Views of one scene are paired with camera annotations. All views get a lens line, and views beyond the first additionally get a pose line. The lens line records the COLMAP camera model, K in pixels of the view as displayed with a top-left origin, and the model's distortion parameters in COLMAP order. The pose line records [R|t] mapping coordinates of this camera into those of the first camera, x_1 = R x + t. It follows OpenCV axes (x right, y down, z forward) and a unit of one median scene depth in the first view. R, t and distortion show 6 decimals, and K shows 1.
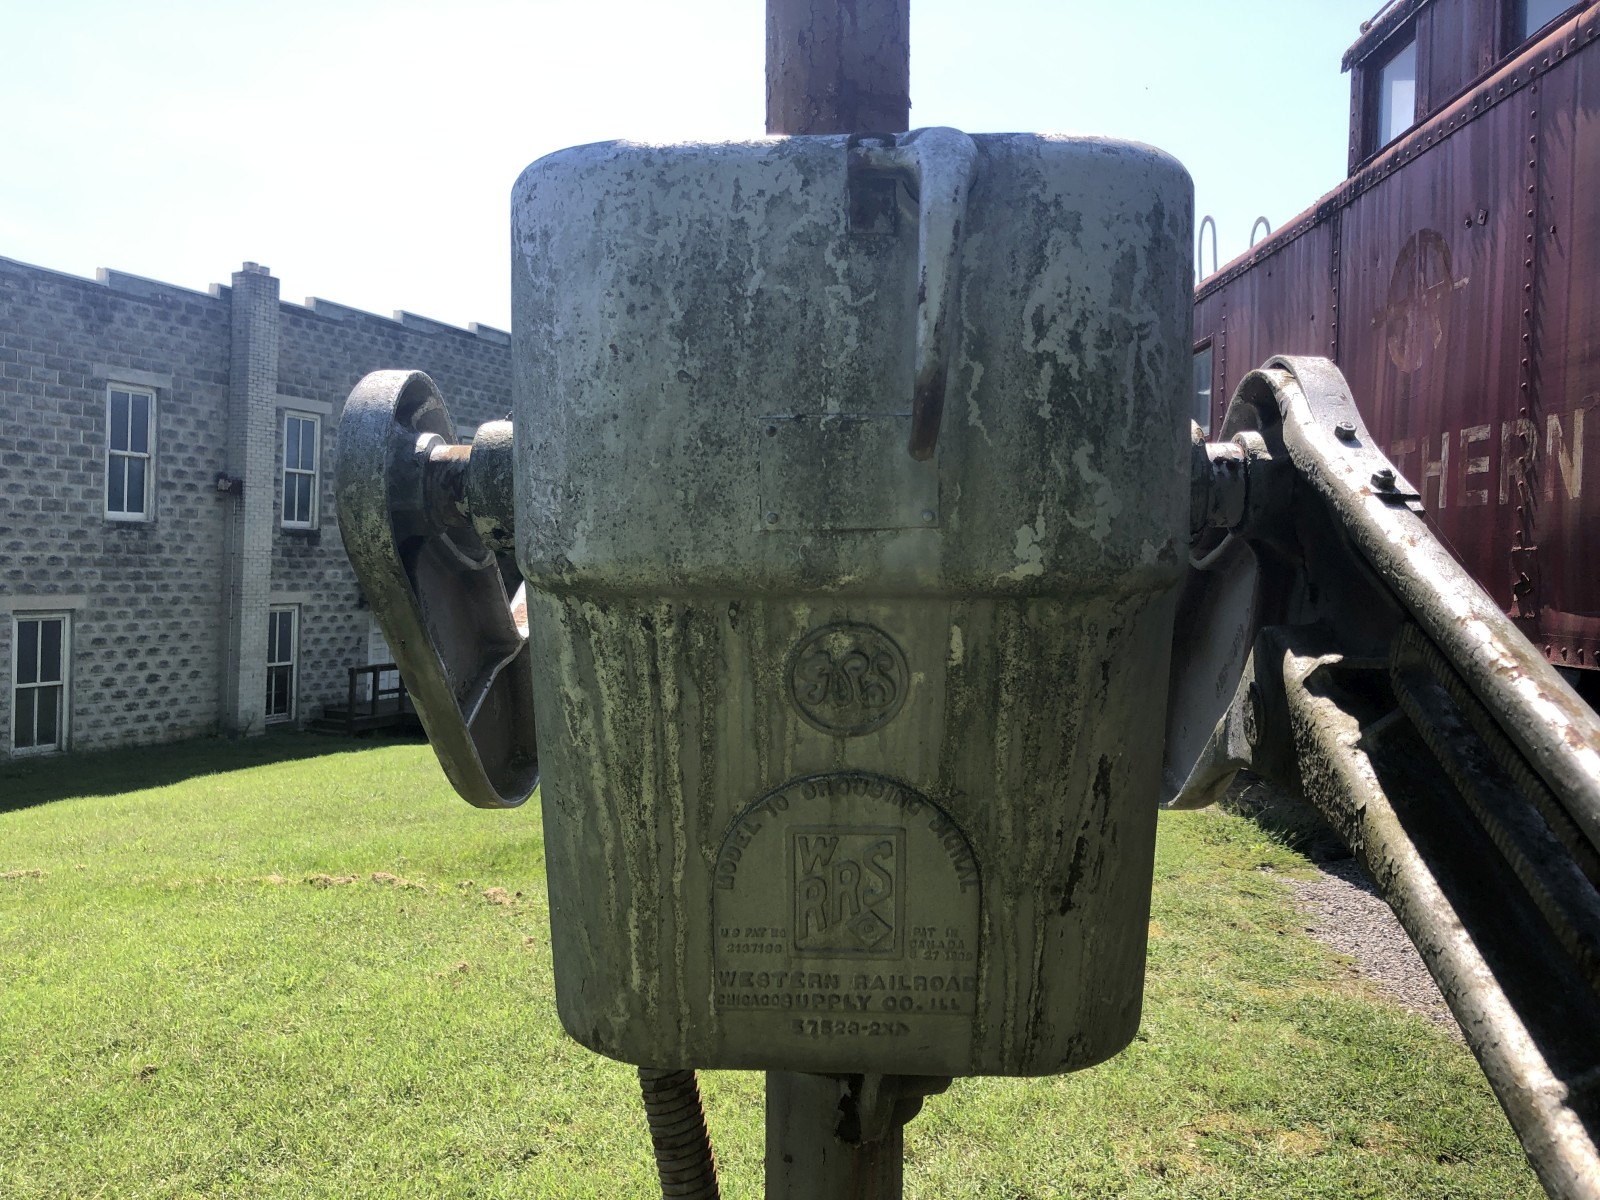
lens RADIAL K [[1299.0, 0, 777.8], [0, 1299.0, 590.5], [0, 0, 1]] dist [0.058684, -0.080542]
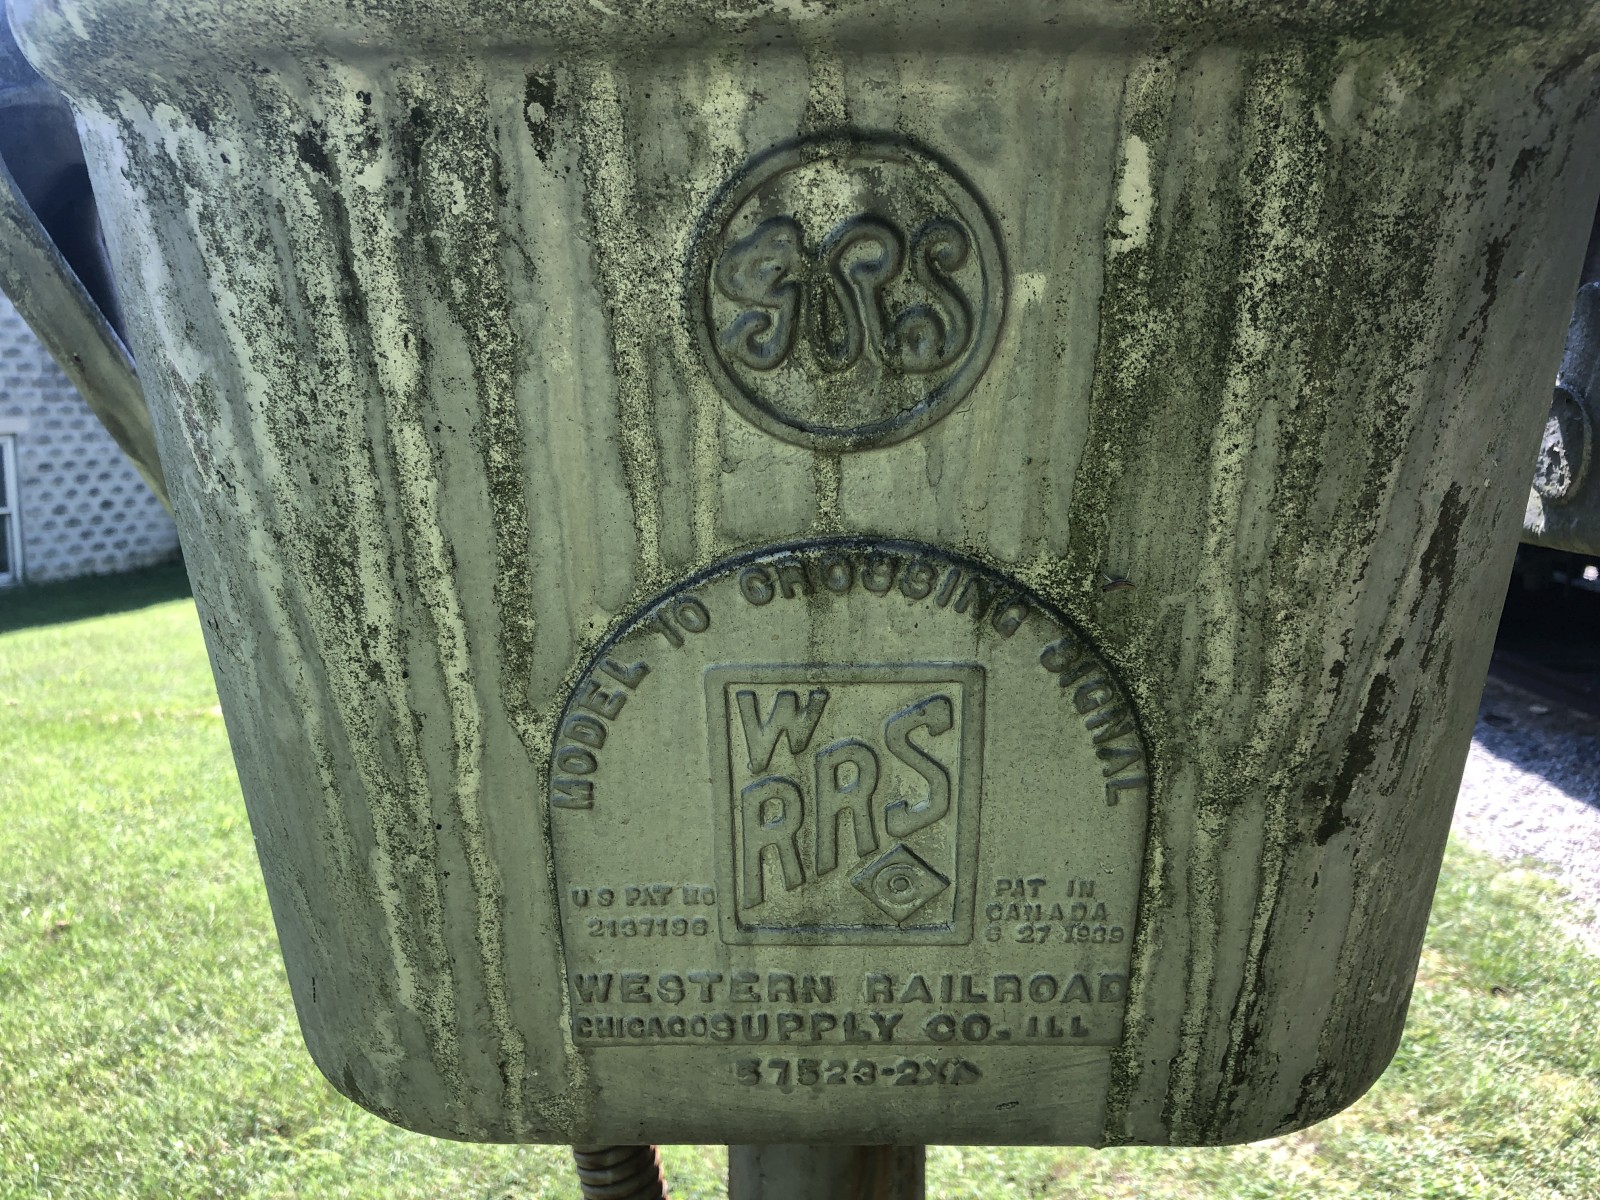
lens RADIAL K [[1299.0, 0, 809.5], [0, 1299.0, 612.1], [0, 0, 1]] dist [0.058684, -0.080542]
pose [[0.999204, -0.021297, 0.033729, 0.025874], [0.015816, 0.987763, 0.155157, 0.095475], [-0.036620, -0.154500, 0.987314, 0.569701]]
